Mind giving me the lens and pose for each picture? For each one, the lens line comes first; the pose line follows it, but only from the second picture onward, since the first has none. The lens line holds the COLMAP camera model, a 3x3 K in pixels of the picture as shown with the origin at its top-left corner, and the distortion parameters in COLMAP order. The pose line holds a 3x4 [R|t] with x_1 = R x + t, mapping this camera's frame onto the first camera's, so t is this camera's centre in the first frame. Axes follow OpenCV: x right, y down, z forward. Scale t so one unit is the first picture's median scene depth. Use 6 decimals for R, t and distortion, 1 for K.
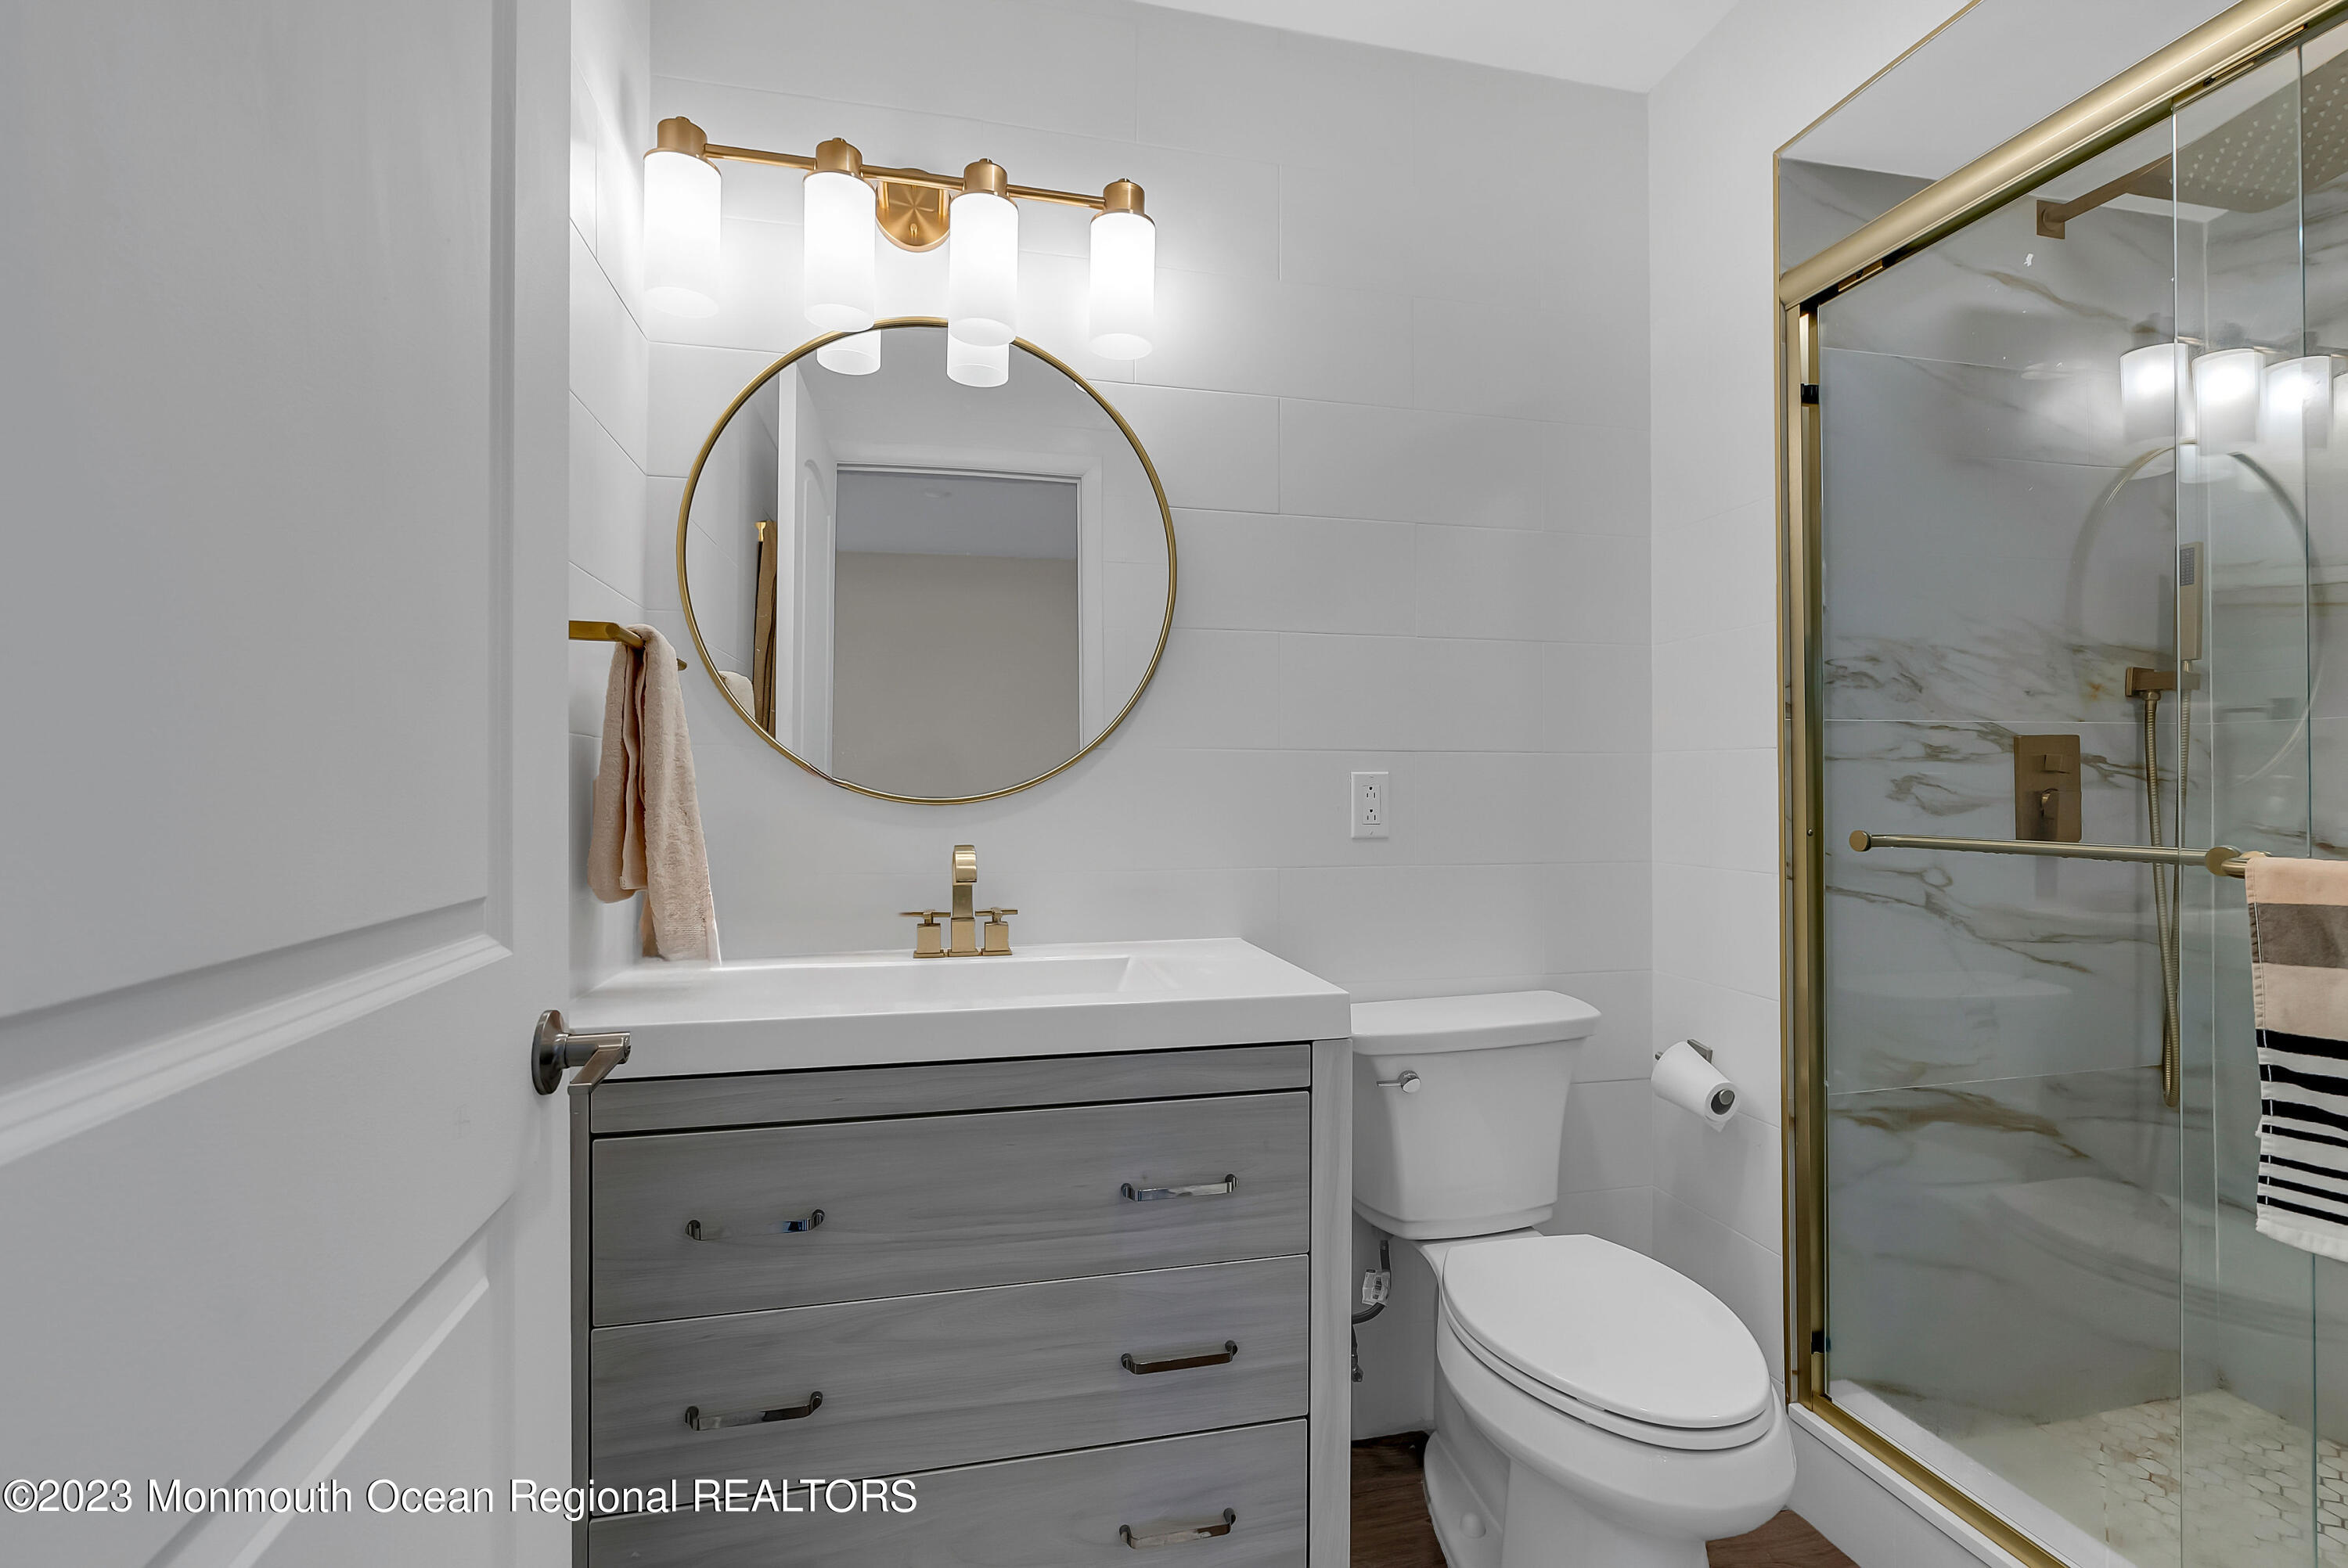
lens RADIAL K [[1064.7, 0, 1179.9], [0, 1064.7, 782.4], [0, 0, 1]] dist [-0.019700, 0.007030]
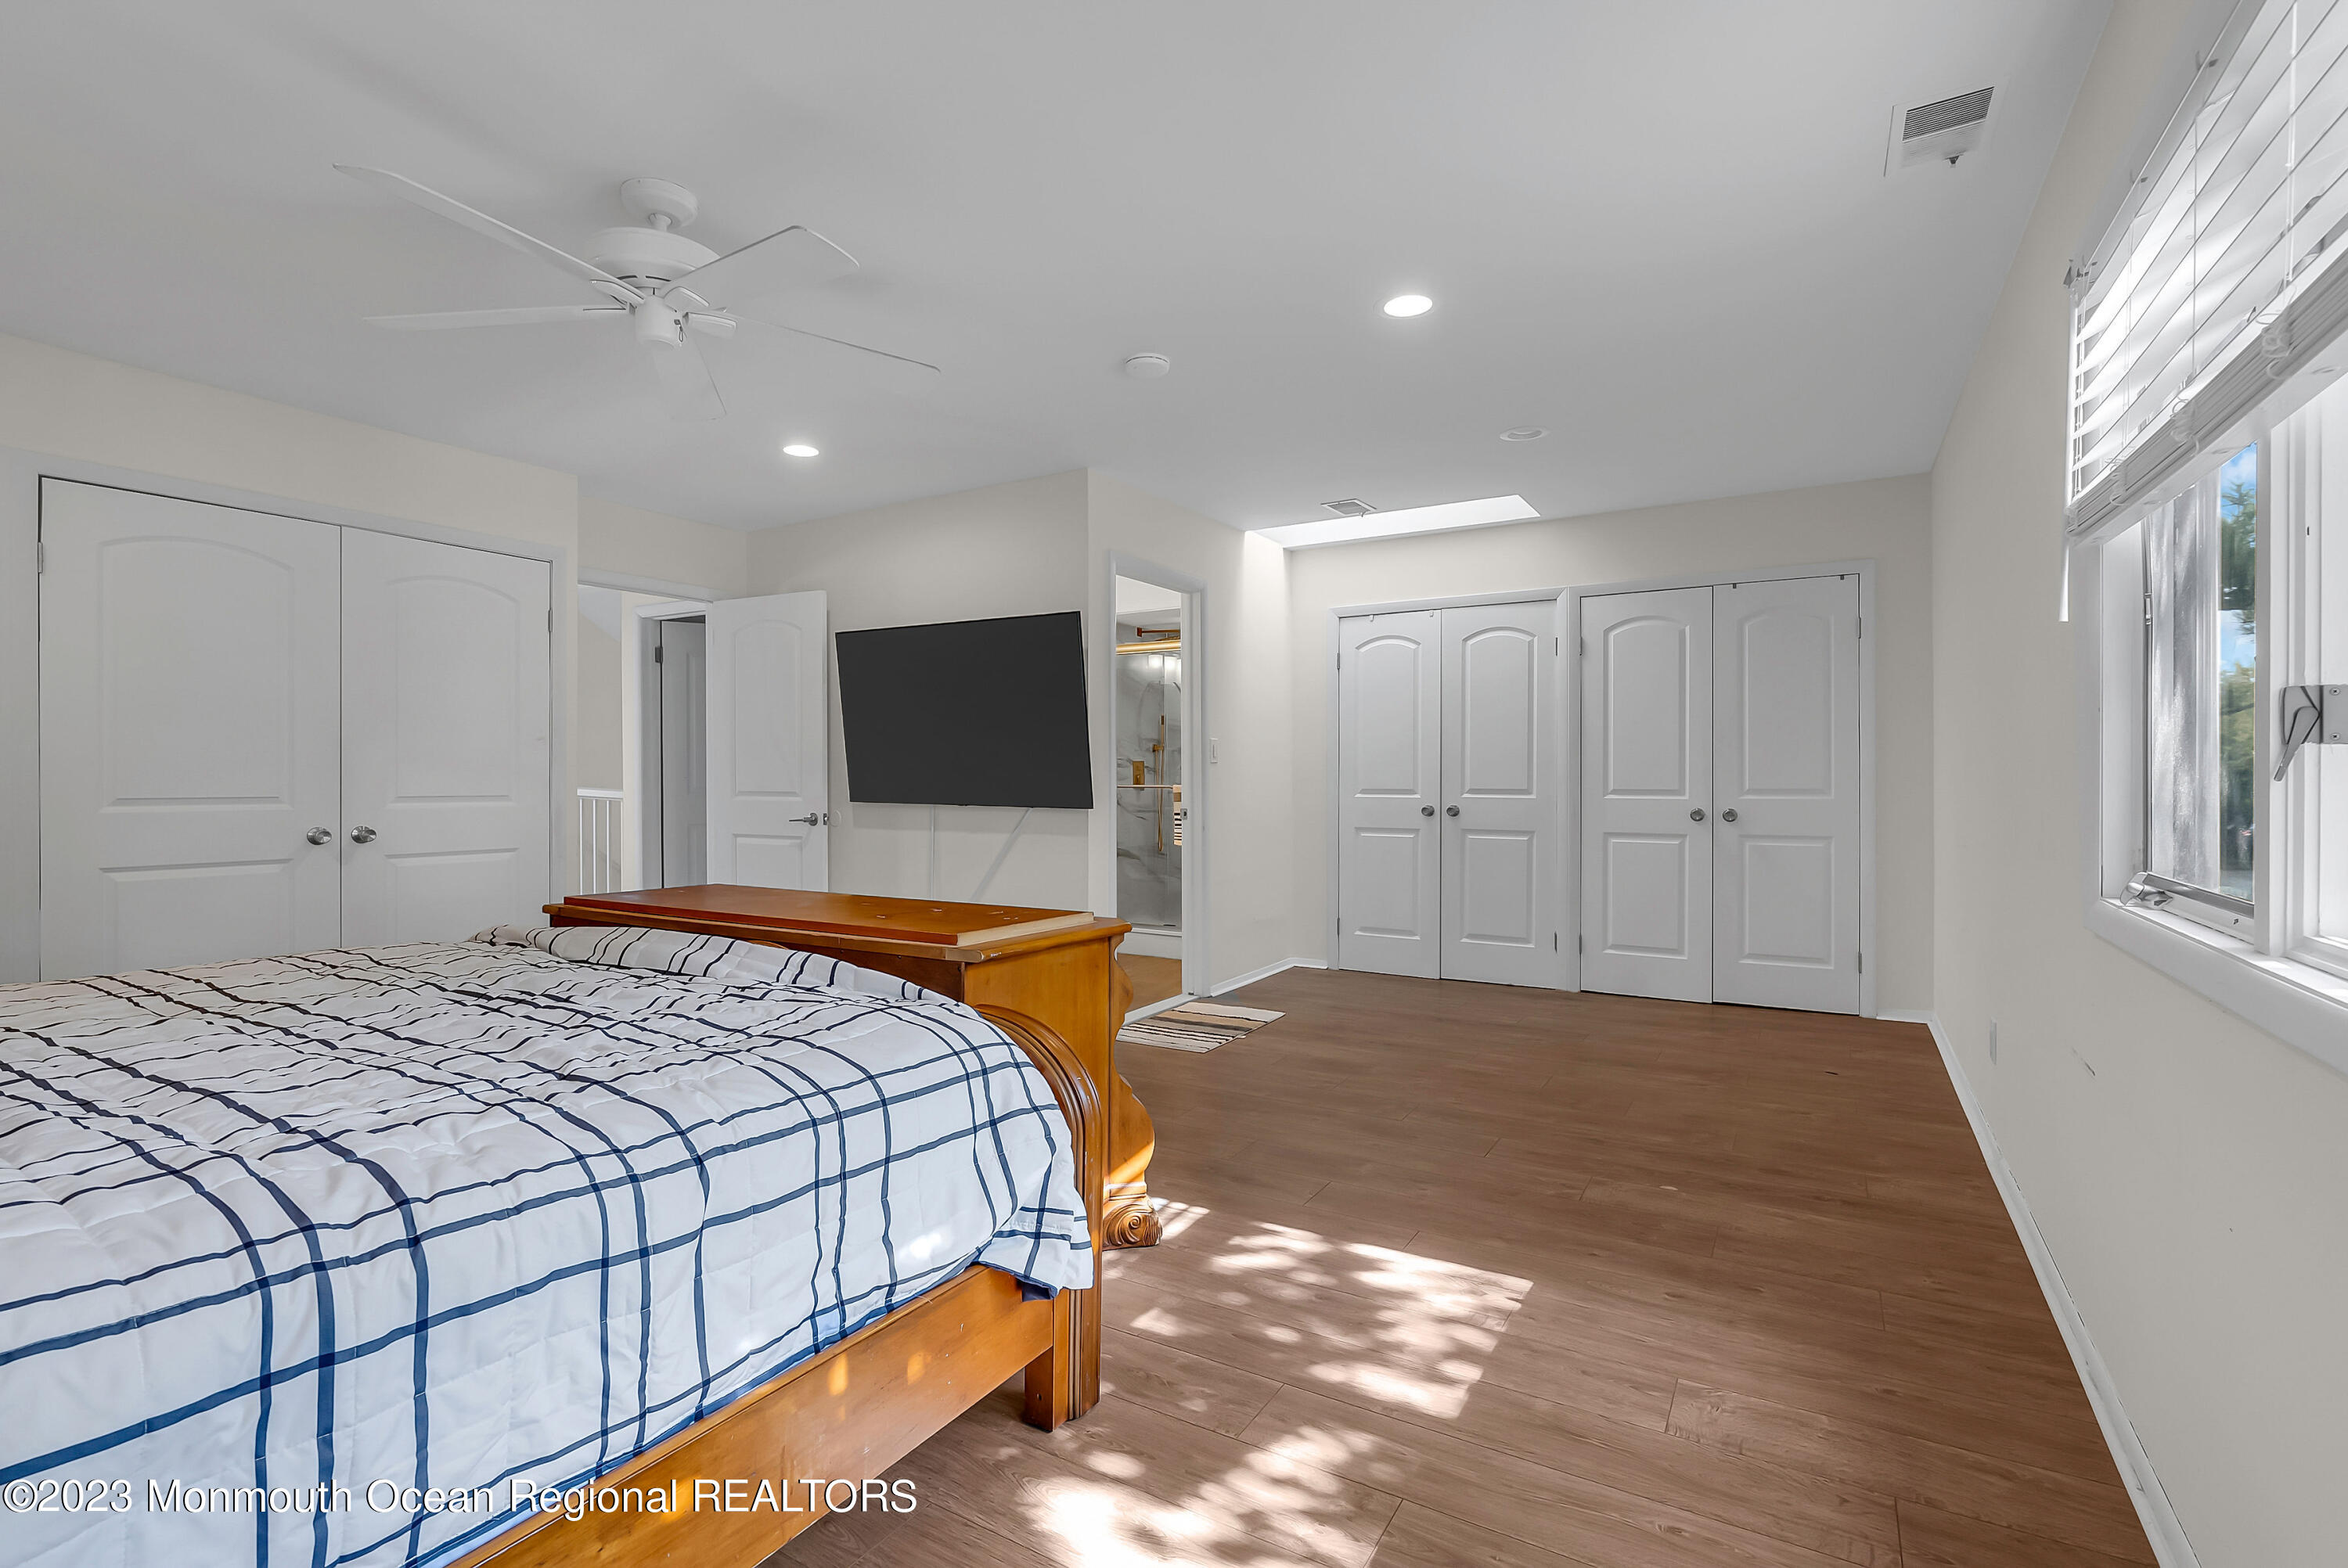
lens RADIAL K [[1064.7, 0, 1179.9], [0, 1064.7, 782.4], [0, 0, 1]] dist [-0.019700, 0.007030]
pose [[0.725325, -0.003214, 0.688399, -1.886859], [-0.002764, 0.999967, 0.007581, 0.007563], [-0.688401, -0.007402, 0.725293, -2.093568]]
